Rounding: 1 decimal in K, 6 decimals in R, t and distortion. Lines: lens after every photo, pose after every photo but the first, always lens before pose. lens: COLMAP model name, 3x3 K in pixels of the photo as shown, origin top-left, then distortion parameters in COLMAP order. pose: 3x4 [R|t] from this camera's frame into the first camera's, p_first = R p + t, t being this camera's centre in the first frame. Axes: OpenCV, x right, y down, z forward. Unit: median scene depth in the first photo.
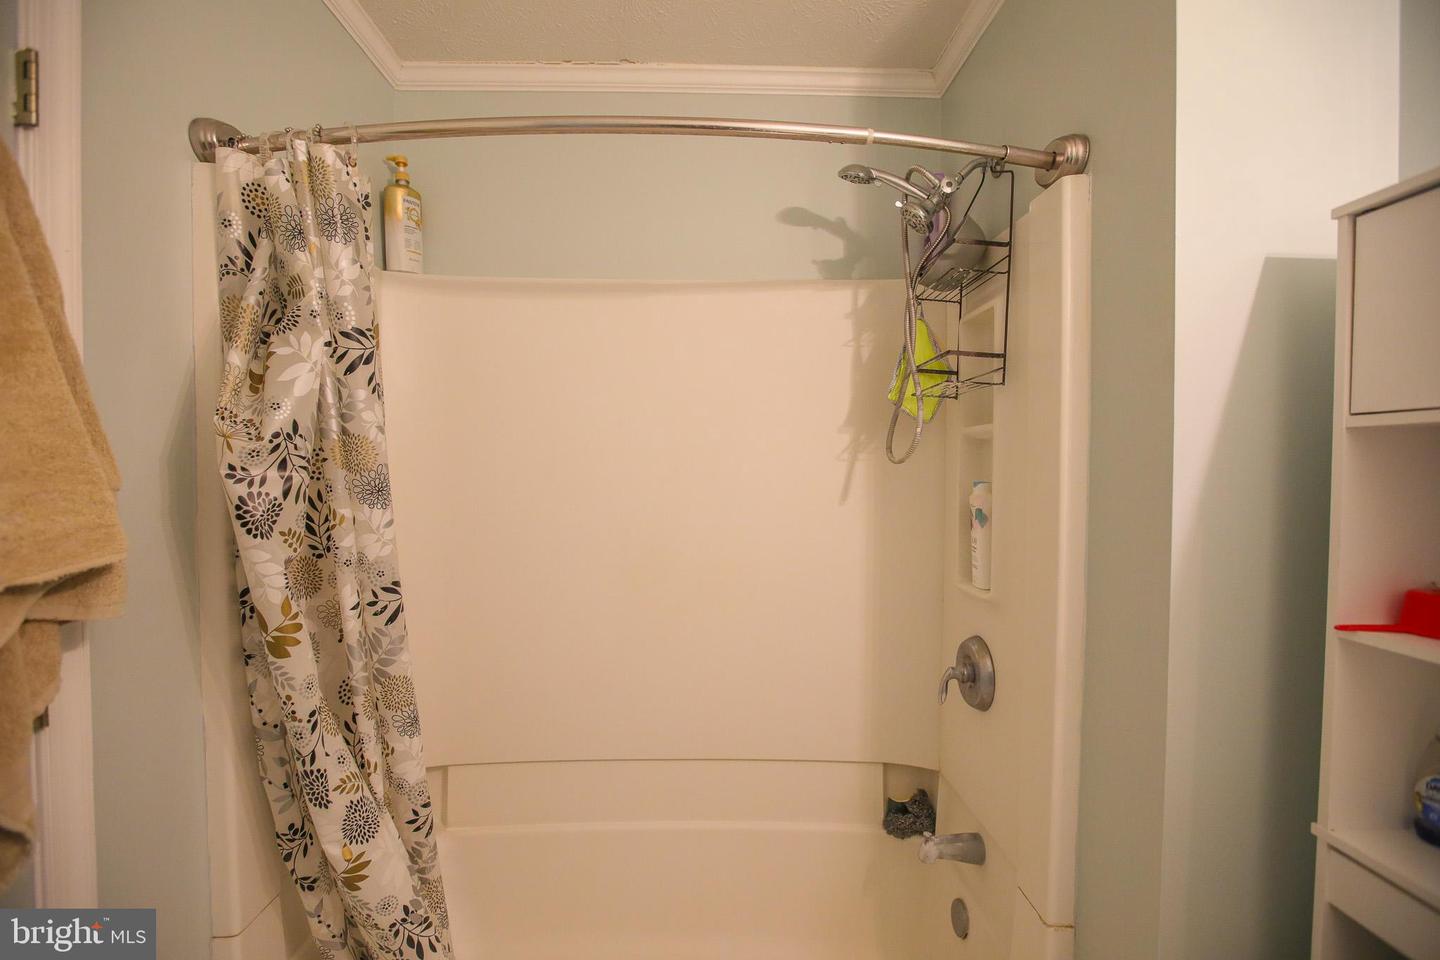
lens RADIAL K [[648.5, 0, 712.4], [0, 648.5, 486.6], [0, 0, 1]] dist [-0.047301, 0.015771]
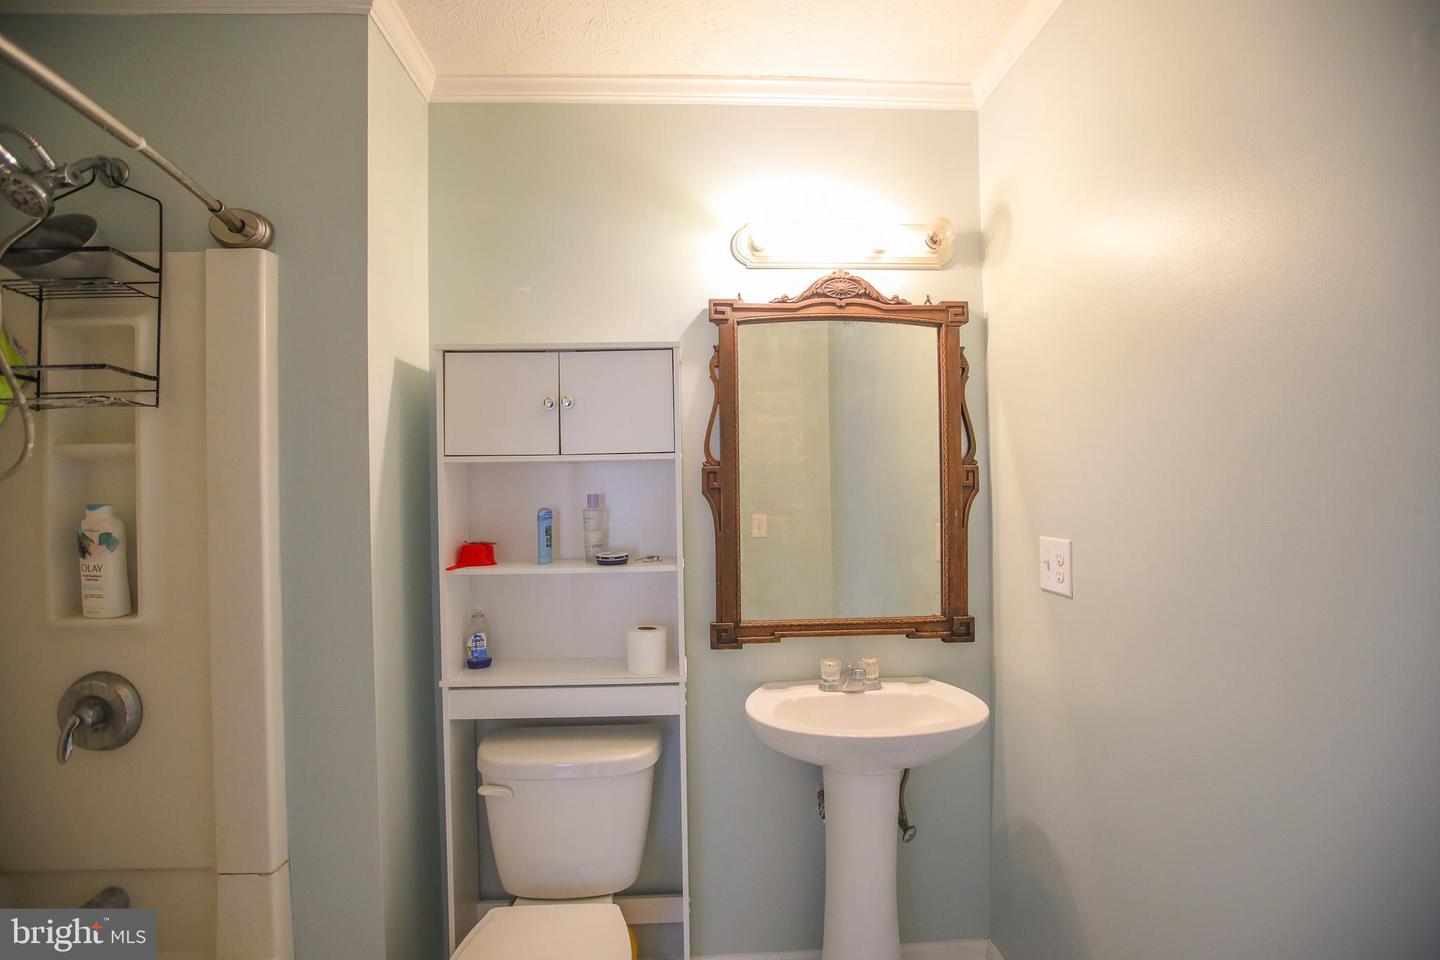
lens RADIAL K [[653.7, 0, 716.7], [0, 653.7, 478.7], [0, 0, 1]] dist [-0.057083, 0.019080]
pose [[-0.025946, 0.001769, 0.999662, -0.672241], [0.044679, 0.999001, -0.000609, -0.005751], [-0.998664, 0.044648, -0.025999, 0.168466]]
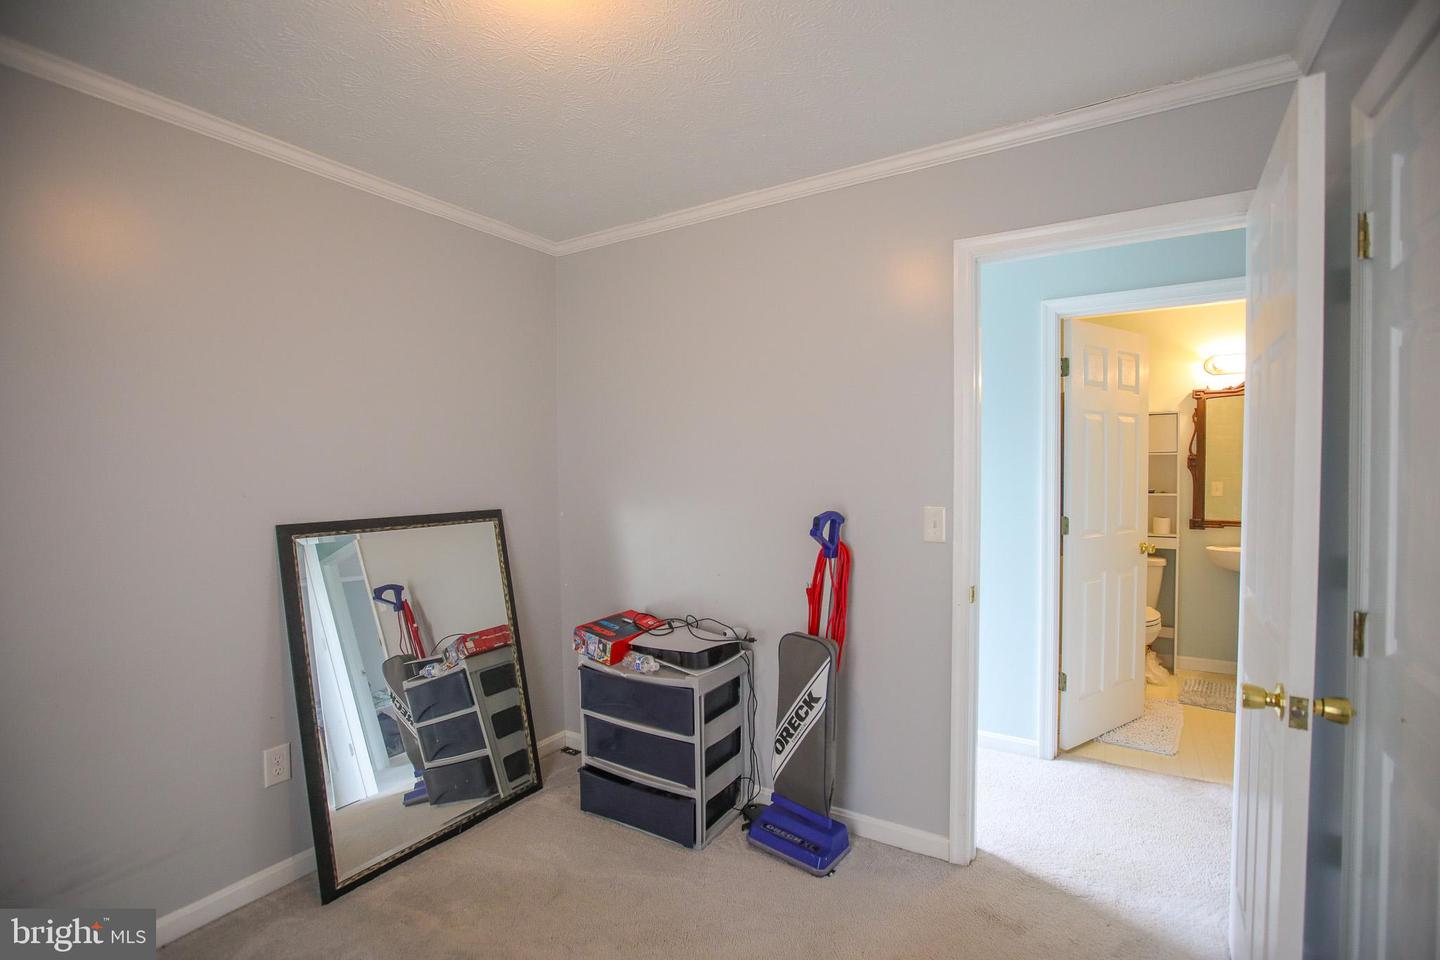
lens RADIAL K [[653.7, 0, 716.7], [0, 653.7, 478.7], [0, 0, 1]] dist [-0.057083, 0.019080]
pose [[0.551425, -0.024096, 0.833877, -3.486332], [0.030283, 0.999502, 0.008857, -0.022966], [-0.833675, 0.020368, 0.551880, 0.382859]]
